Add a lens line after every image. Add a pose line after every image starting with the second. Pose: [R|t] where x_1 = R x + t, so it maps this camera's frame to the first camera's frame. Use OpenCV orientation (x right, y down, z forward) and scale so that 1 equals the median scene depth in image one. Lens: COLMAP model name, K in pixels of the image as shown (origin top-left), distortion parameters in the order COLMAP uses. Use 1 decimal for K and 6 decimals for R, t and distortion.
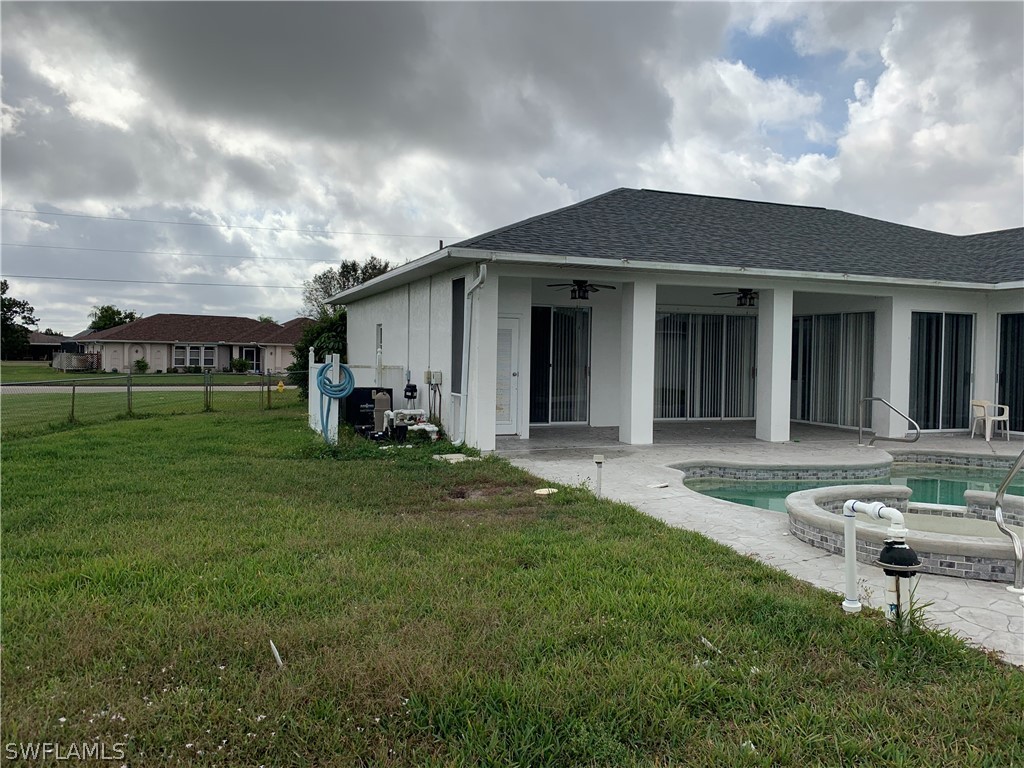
lens RADIAL K [[786.2, 0, 506.3], [0, 786.2, 374.7], [0, 0, 1]] dist [0.041902, -0.053665]
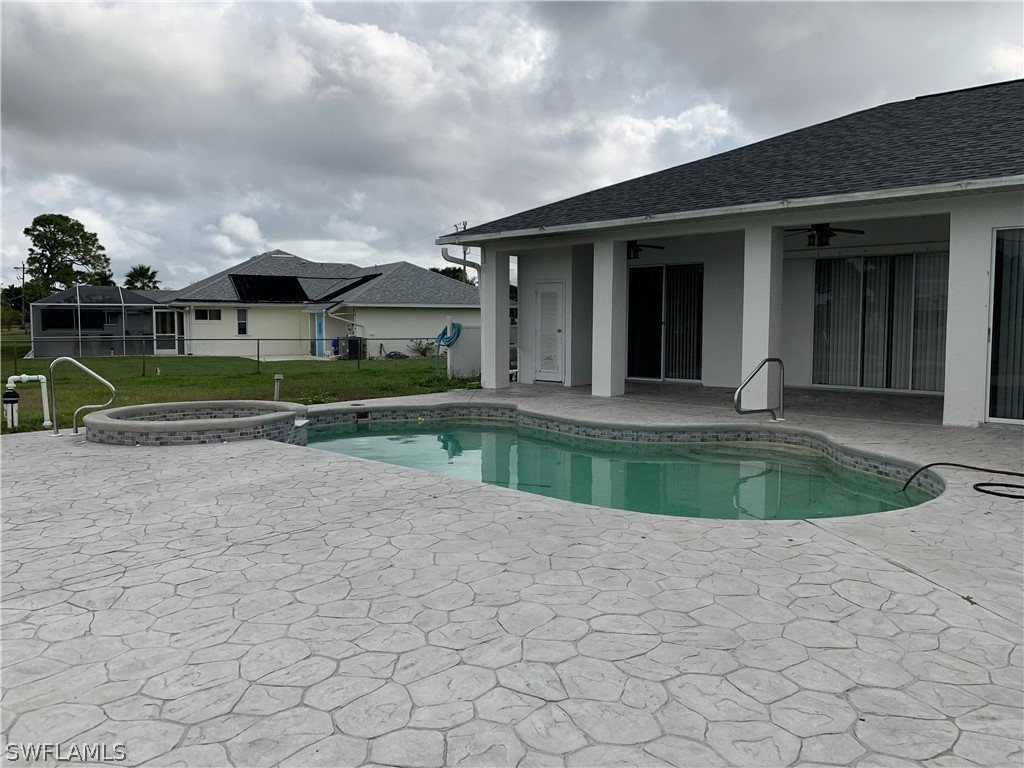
lens RADIAL K [[800.3, 0, 472.8], [0, 800.3, 365.0], [0, 0, 1]] dist [-0.003518, -0.000982]
pose [[0.395288, 0.032908, -0.917967, 0.973450], [-0.014809, 0.999456, 0.029453, 0.016420], [0.918438, 0.001952, 0.395561, 0.372307]]
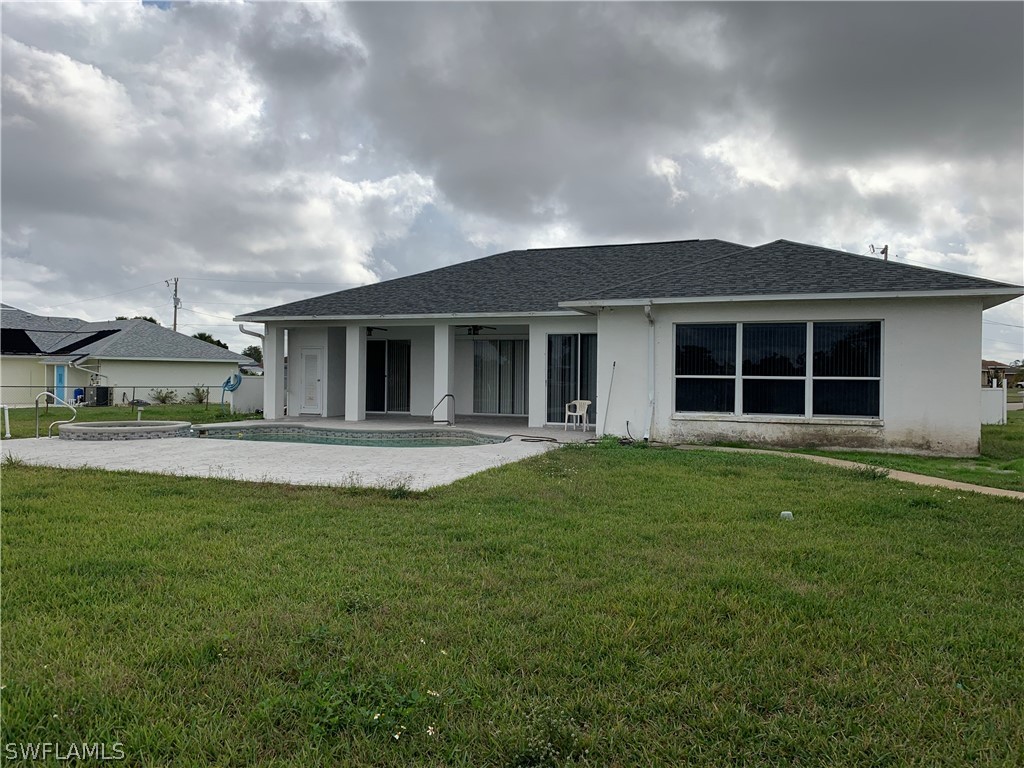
lens RADIAL K [[776.1, 0, 512.0], [0, 776.1, 384.0], [0, 0, 1]] dist [0.073611, -0.201366]
pose [[0.730863, -0.001535, -0.682522, 1.416376], [-0.015583, 0.999699, -0.018935, 0.031949], [0.682346, 0.024475, 0.730620, 0.001354]]
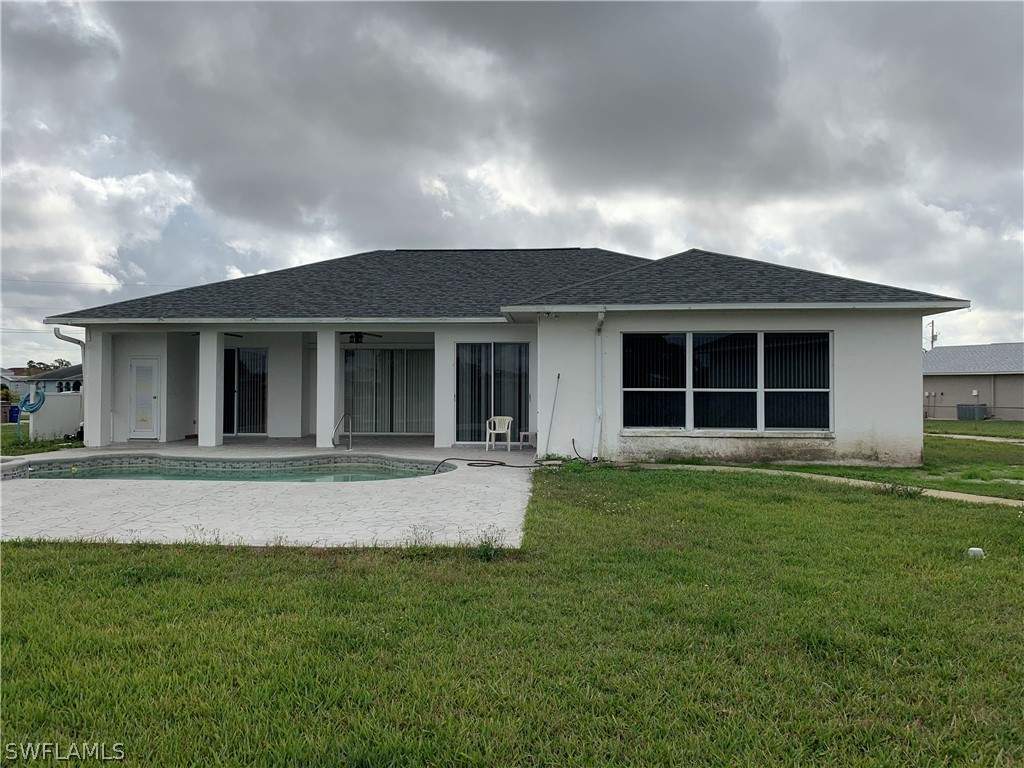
lens RADIAL K [[776.1, 0, 512.0], [0, 776.1, 384.0], [0, 0, 1]] dist [0.073611, -0.201366]
pose [[0.897630, -0.017521, -0.440401, 1.146910], [0.001509, 0.999326, -0.036682, 0.026507], [0.440747, 0.032262, 0.897051, -0.014453]]
